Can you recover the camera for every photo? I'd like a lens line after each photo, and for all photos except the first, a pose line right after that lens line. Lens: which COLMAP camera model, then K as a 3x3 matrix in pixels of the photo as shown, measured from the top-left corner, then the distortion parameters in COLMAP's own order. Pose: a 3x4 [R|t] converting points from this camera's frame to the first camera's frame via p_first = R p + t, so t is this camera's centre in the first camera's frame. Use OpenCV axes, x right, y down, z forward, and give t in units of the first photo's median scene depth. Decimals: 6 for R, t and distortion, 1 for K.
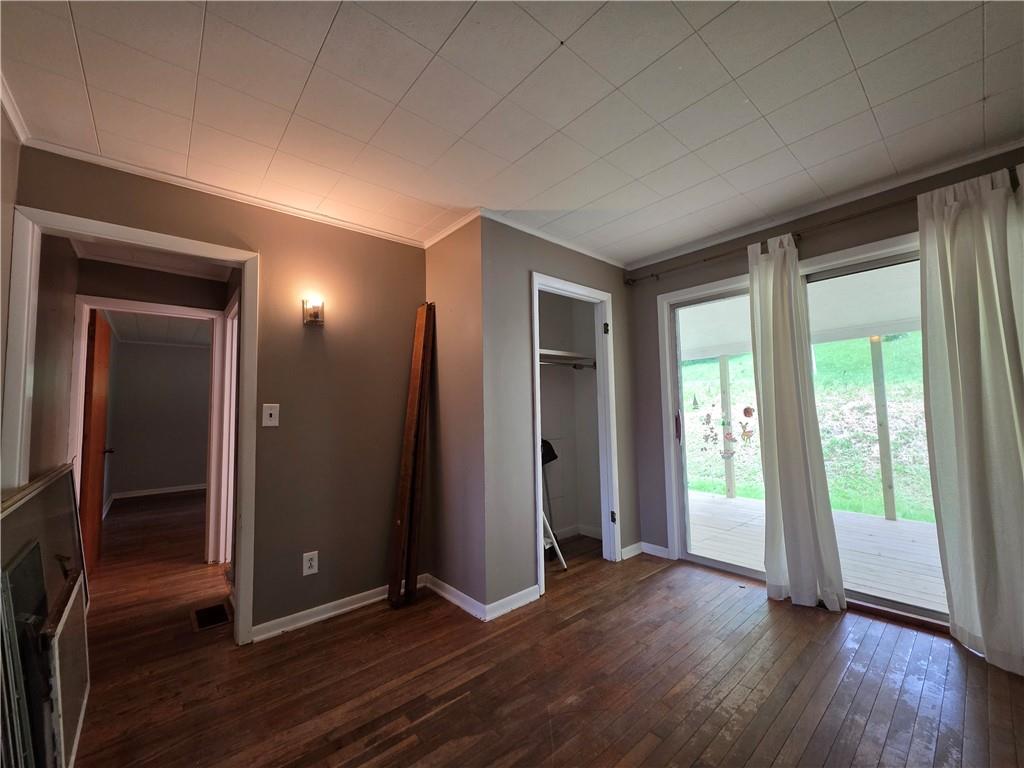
lens RADIAL K [[409.8, 0, 512.7], [0, 409.8, 384.0], [0, 0, 1]] dist [0.000623, -0.000078]
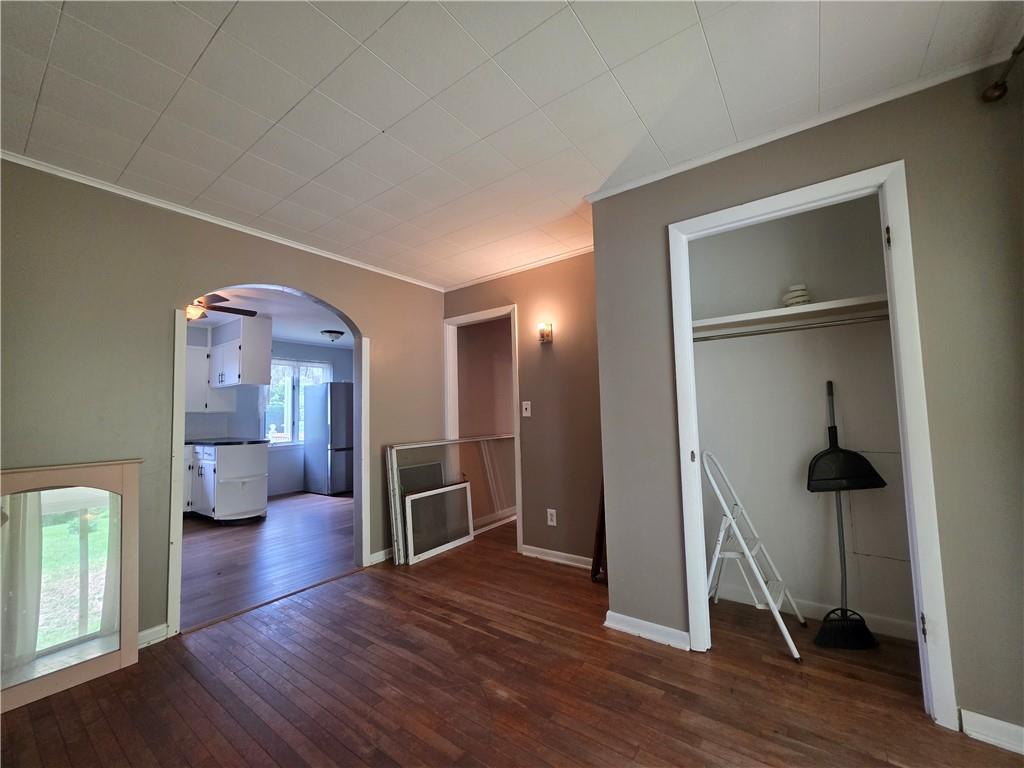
lens RADIAL K [[409.8, 0, 512.7], [0, 409.8, 384.0], [0, 0, 1]] dist [0.000623, -0.000078]
pose [[0.223538, -0.047862, -0.973519, 0.875516], [0.085496, 0.995907, -0.029331, 0.024542], [0.970938, -0.076675, 0.226715, 0.631829]]
